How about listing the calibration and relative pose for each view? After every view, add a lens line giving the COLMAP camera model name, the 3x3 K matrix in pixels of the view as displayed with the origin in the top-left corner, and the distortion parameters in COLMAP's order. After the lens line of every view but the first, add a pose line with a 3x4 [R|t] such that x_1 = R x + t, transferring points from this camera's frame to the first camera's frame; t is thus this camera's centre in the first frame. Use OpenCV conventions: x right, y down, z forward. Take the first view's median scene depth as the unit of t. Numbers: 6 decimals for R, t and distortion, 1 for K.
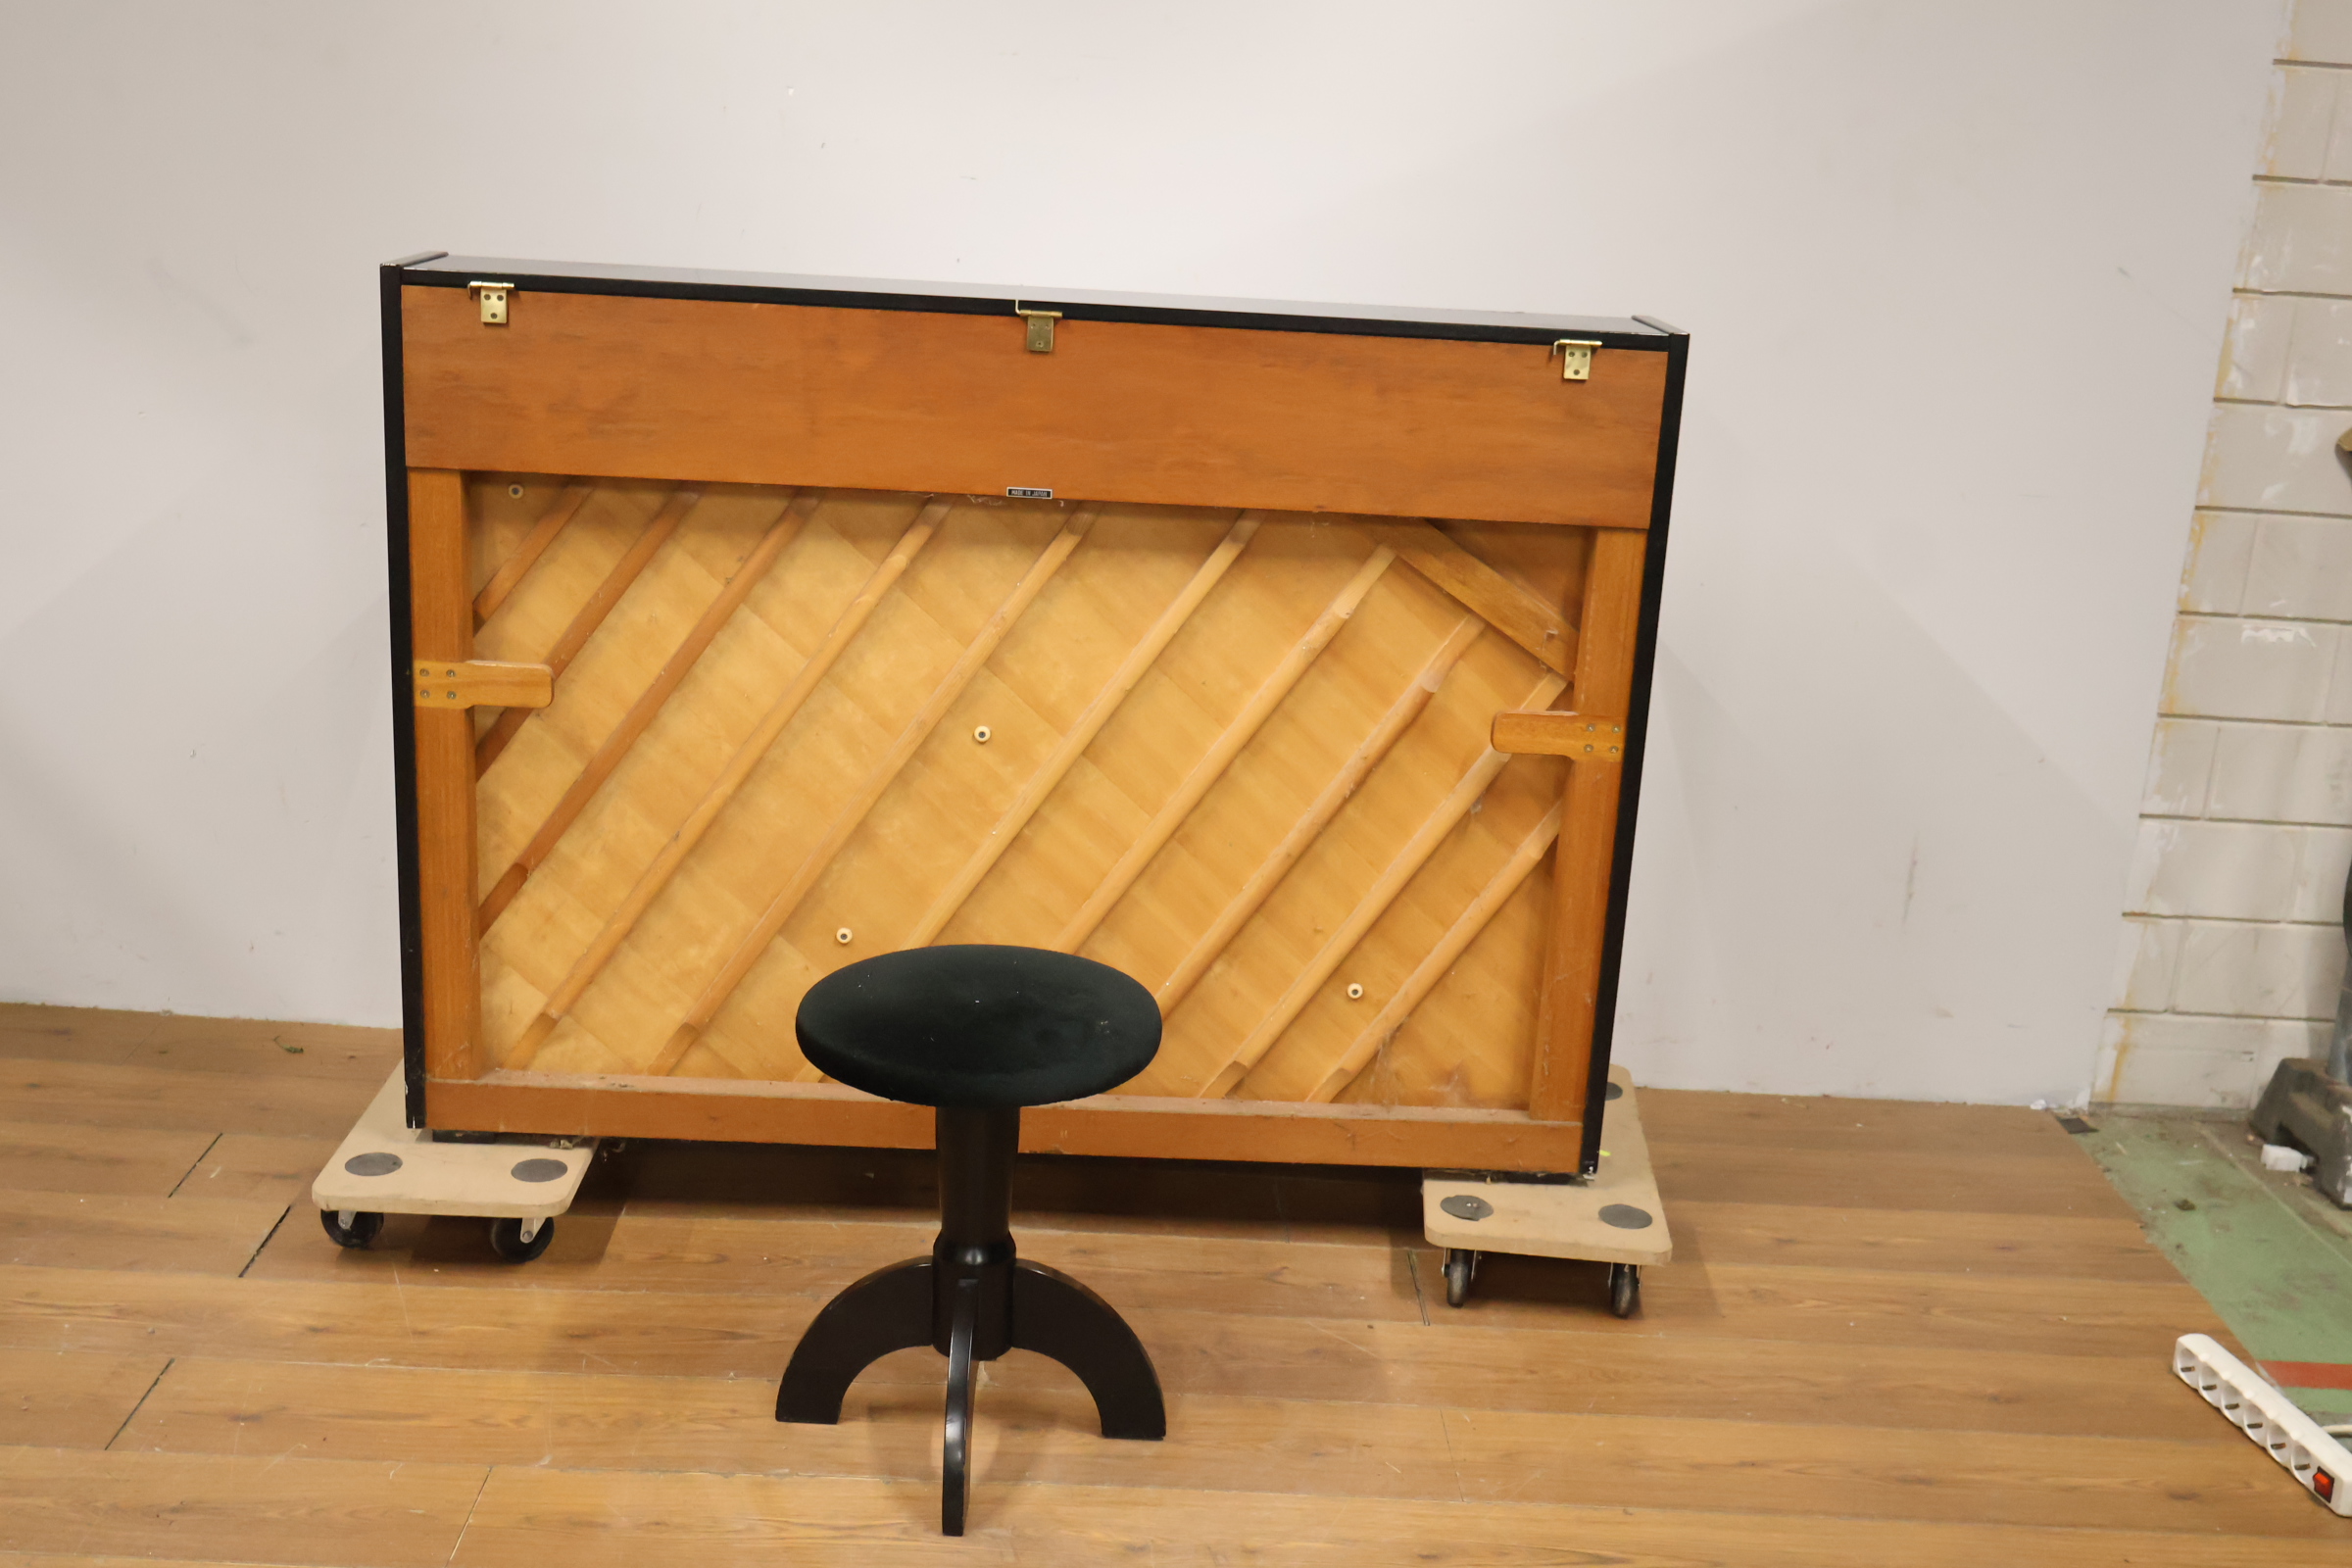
lens RADIAL K [[2457.5, 0, 1176.1], [0, 2457.5, 774.0], [0, 0, 1]] dist [-0.038587, 0.022587]
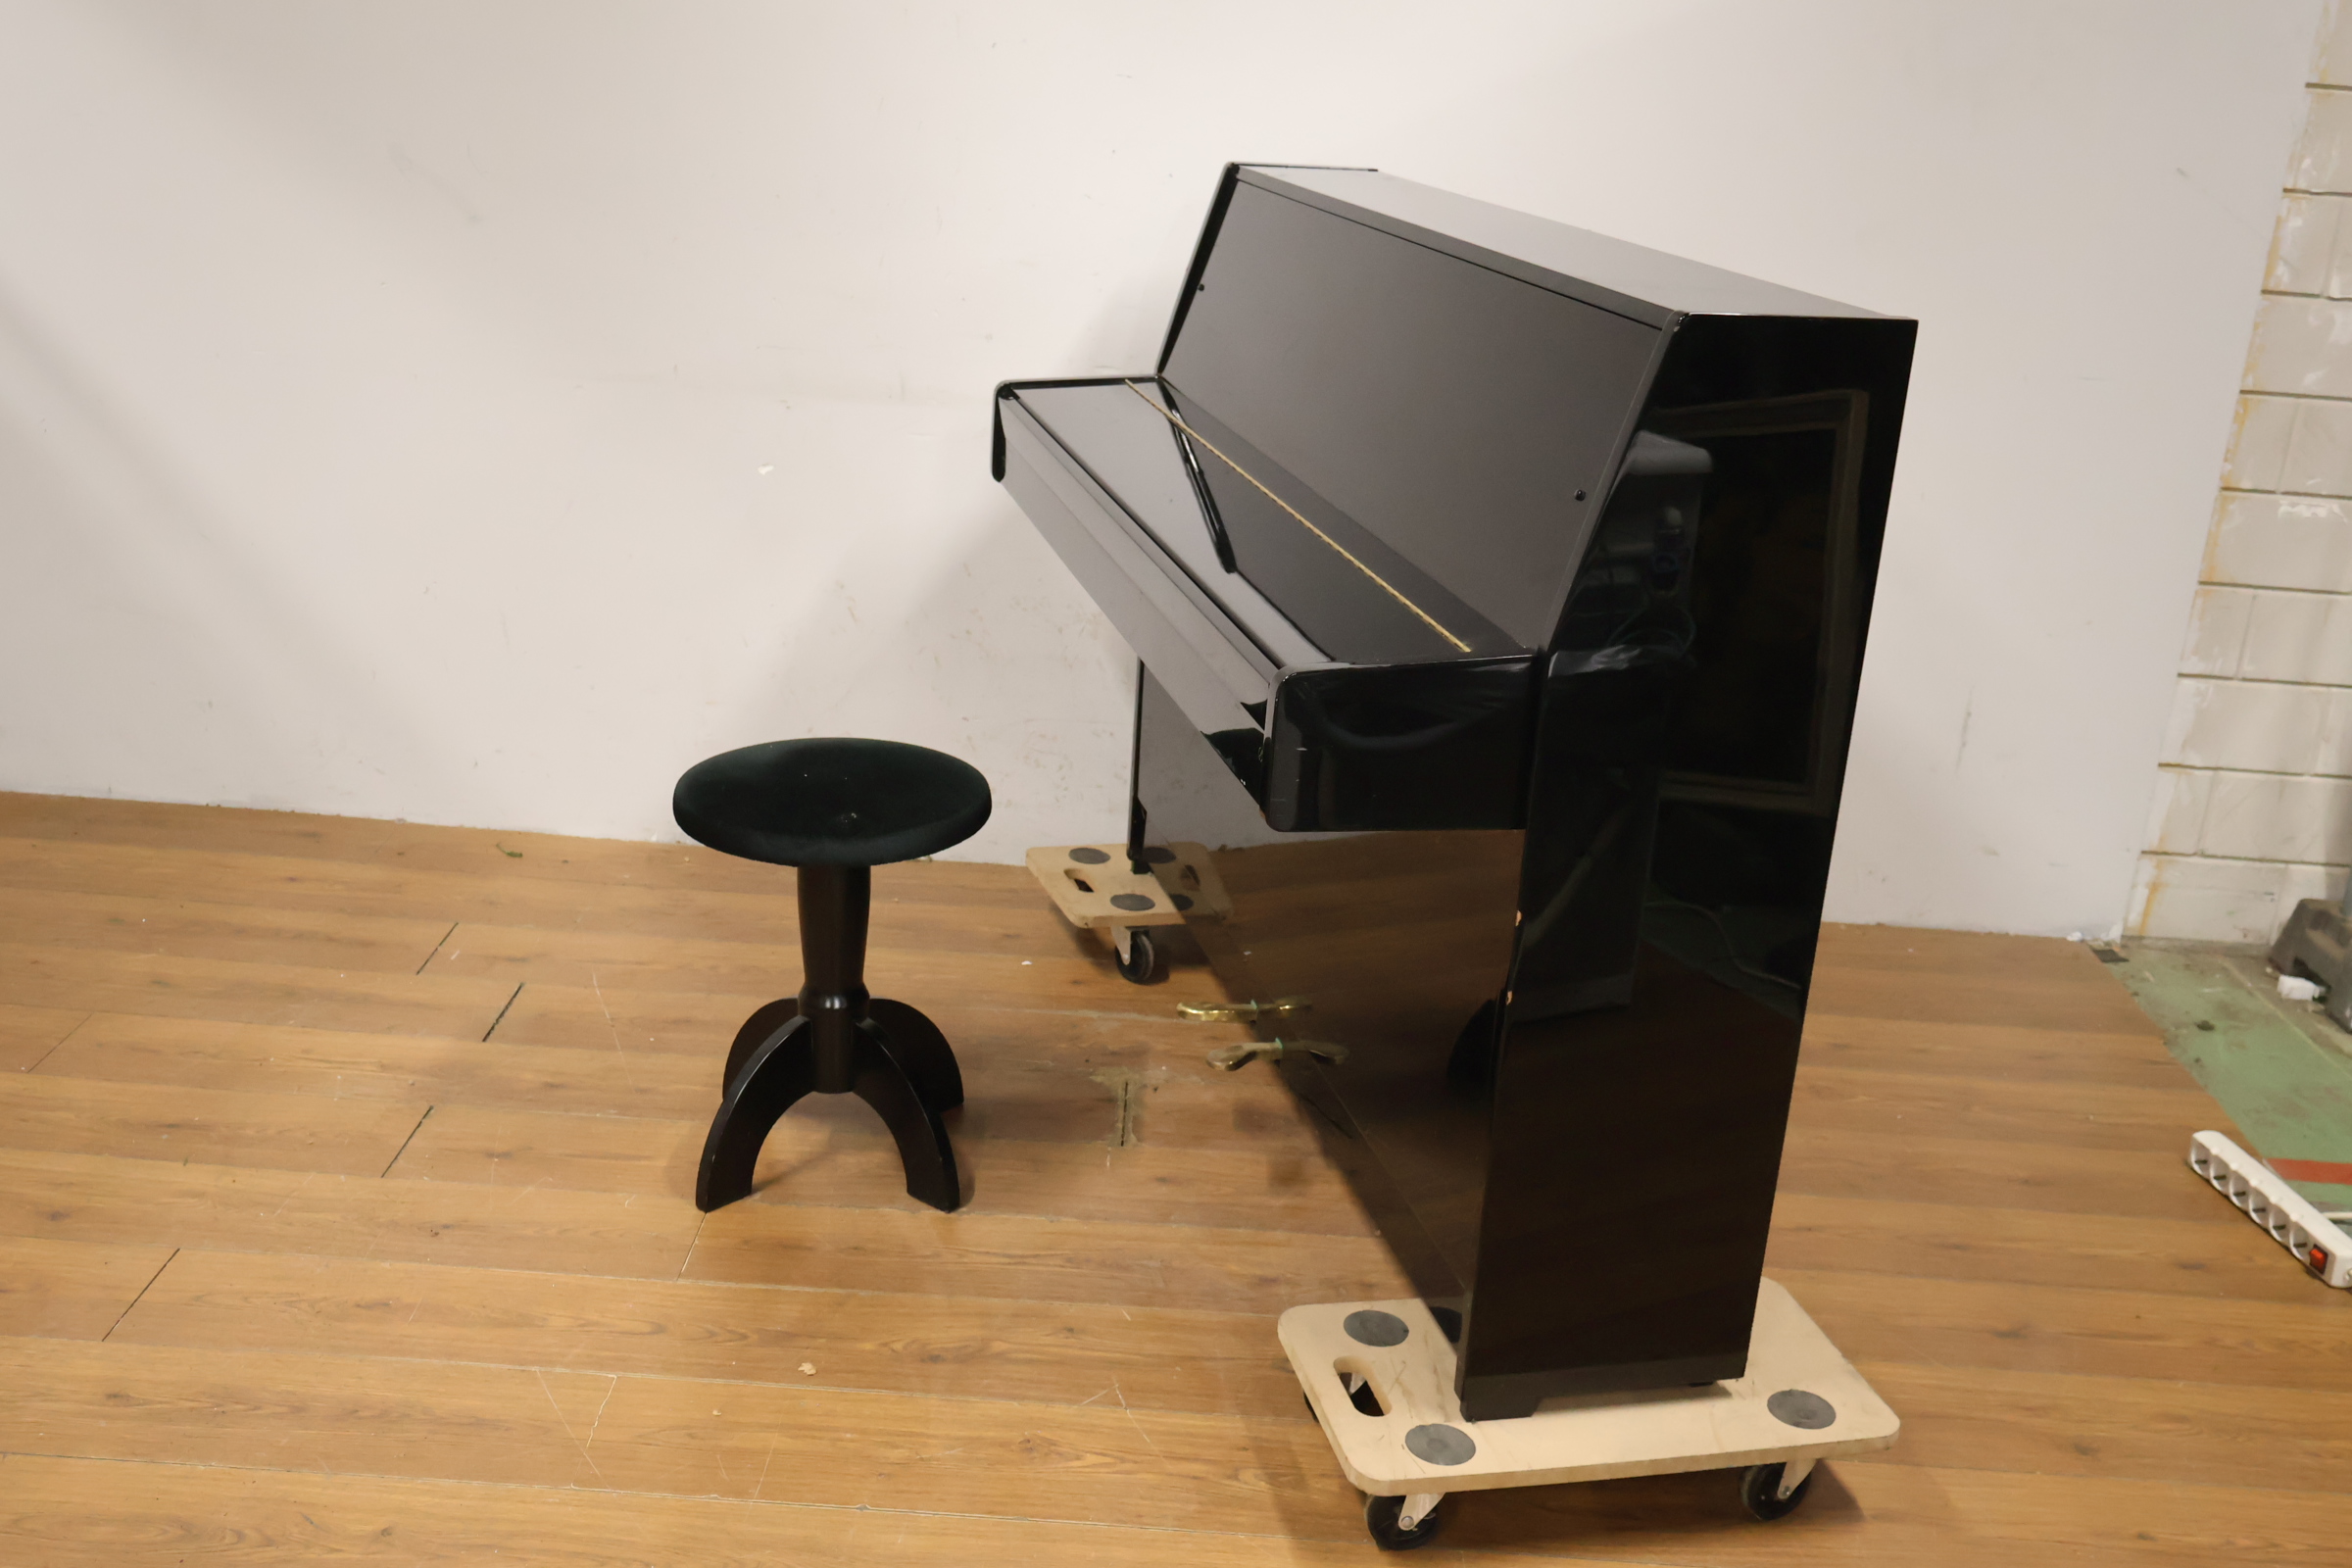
lens RADIAL K [[2320.6, 0, 1168.5], [0, 2320.6, 784.3], [0, 0, 1]] dist [-0.041219, 0.026381]
pose [[0.999079, 0.018292, -0.038807, -0.020032], [-0.016082, 0.998273, 0.056505, 0.017556], [0.039773, -0.055829, 0.997648, -0.061079]]
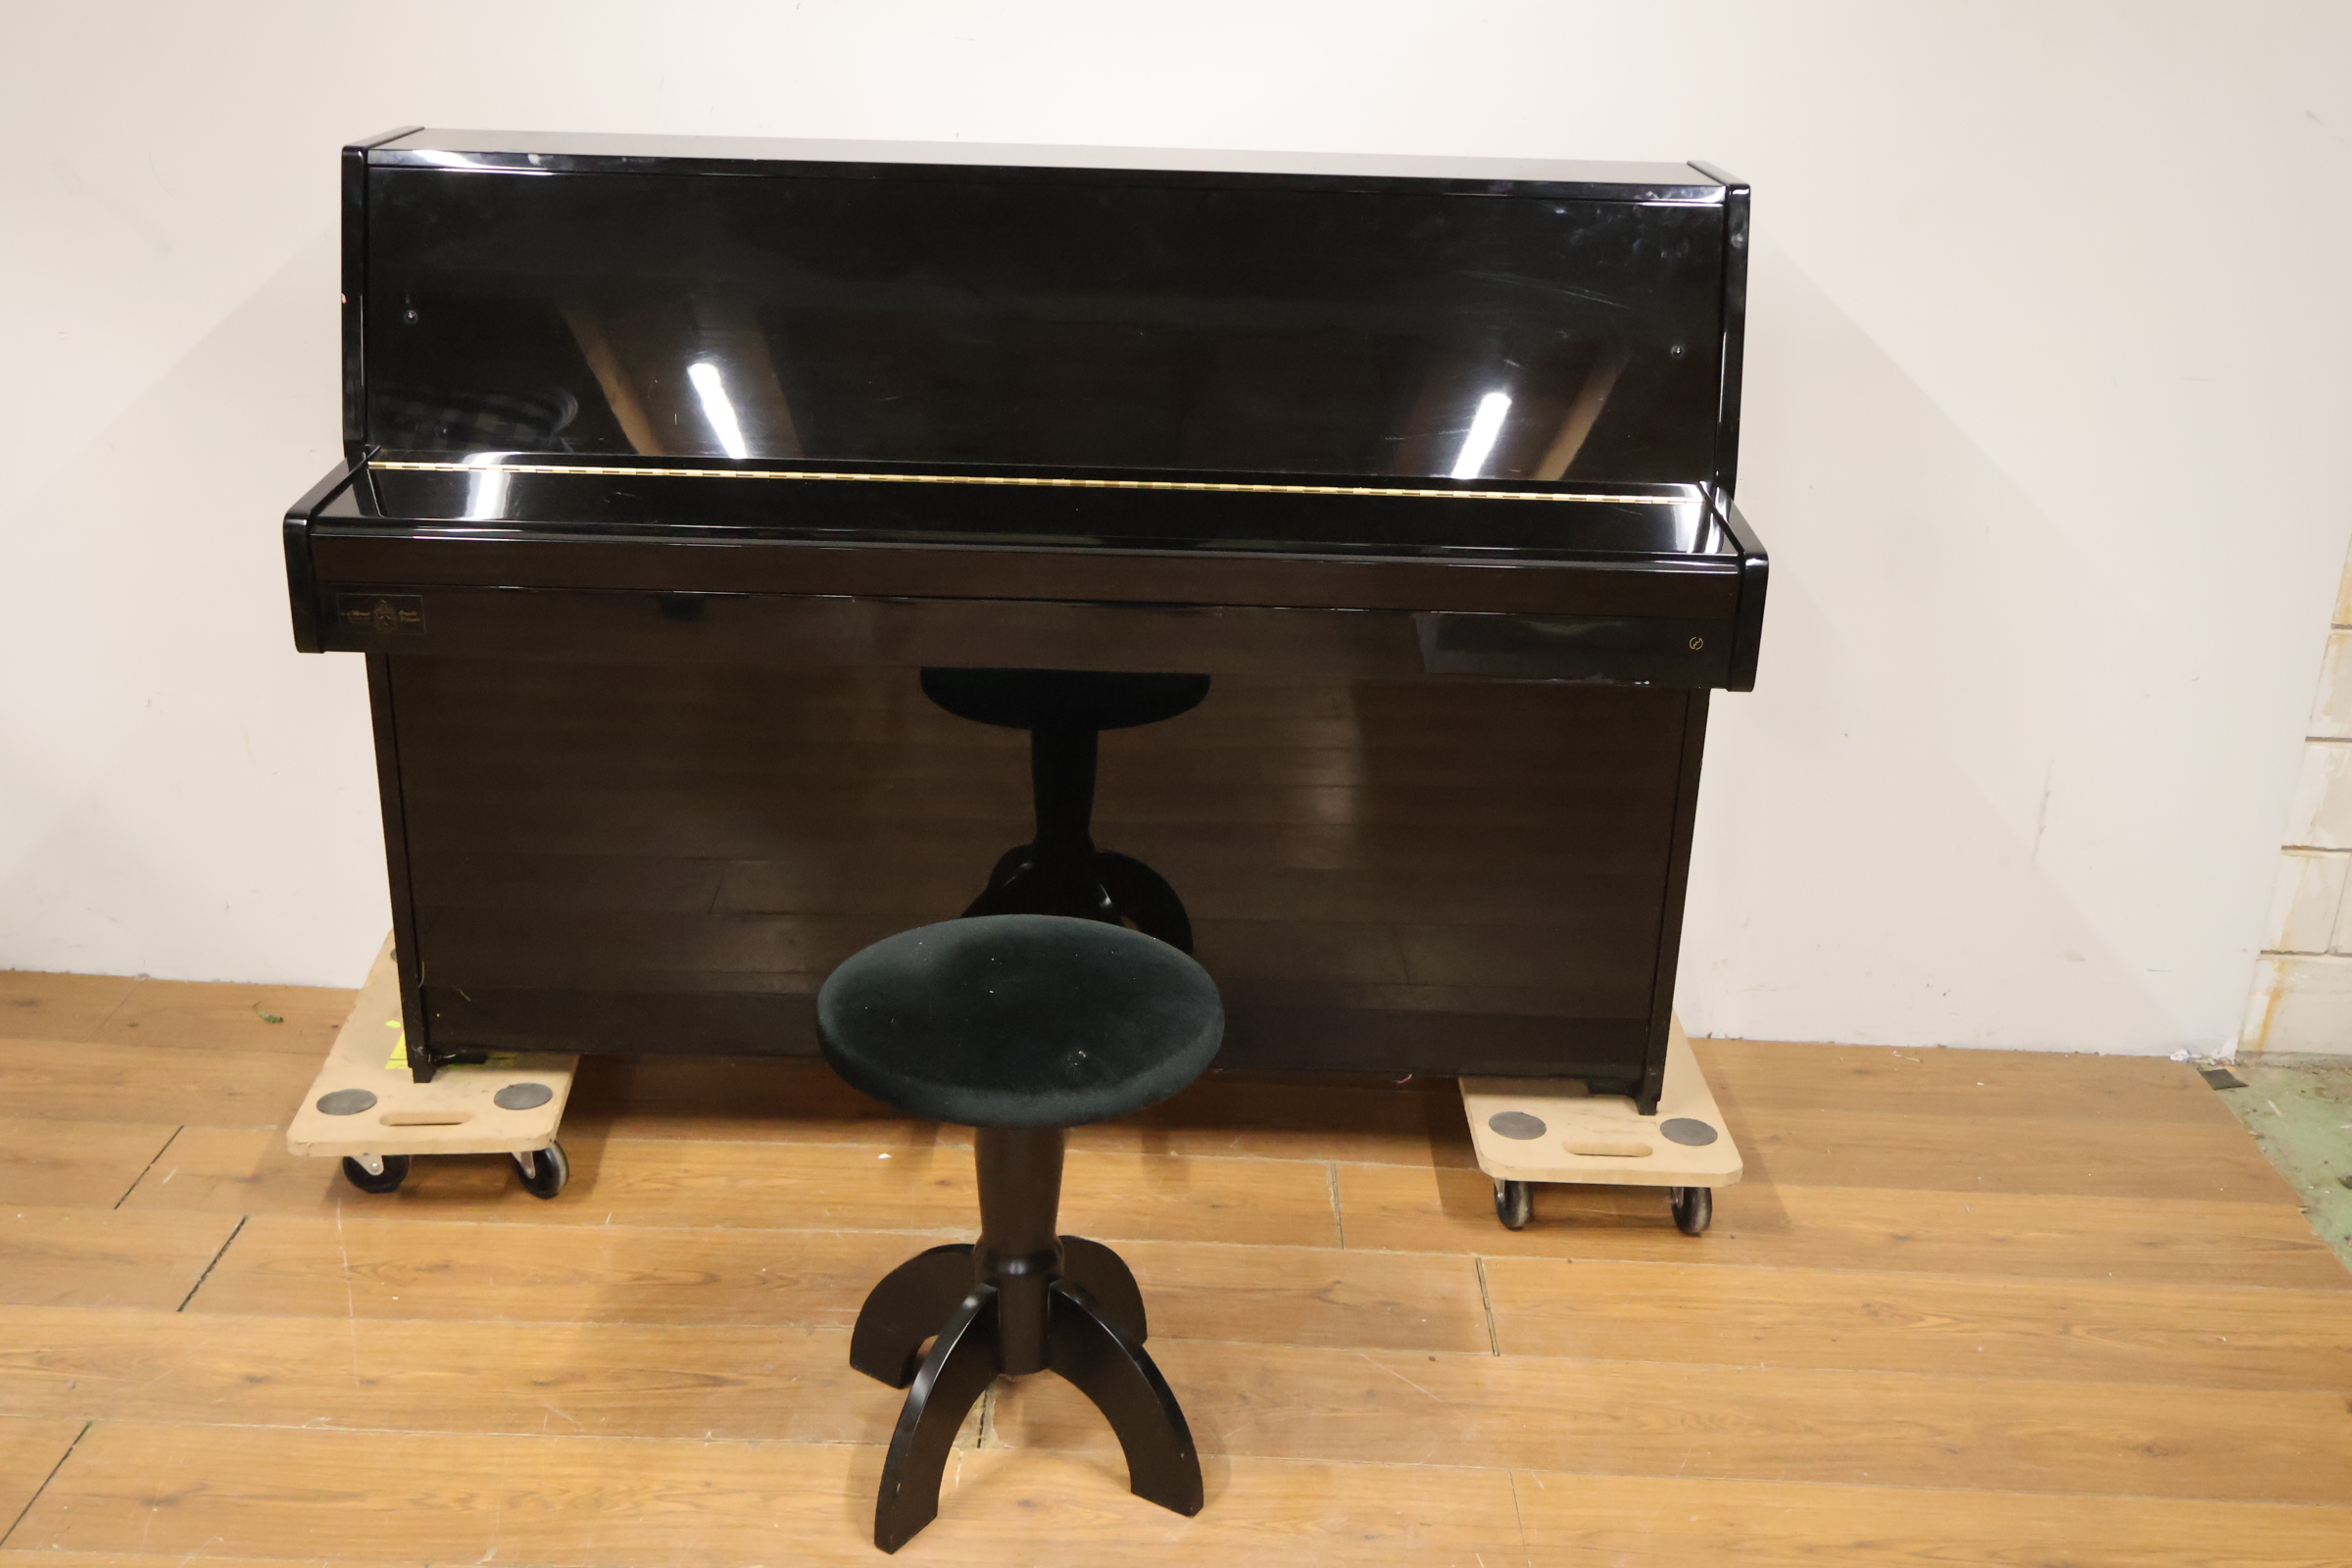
lens RADIAL K [[2319.6, 0, 1161.8], [0, 2319.6, 801.6], [0, 0, 1]] dist [-0.016892, -0.024707]
pose [[0.998760, -0.011733, -0.048390, 0.023271], [0.016211, 0.995515, 0.093208, -0.052782], [0.047079, -0.093877, 0.994470, 0.171216]]
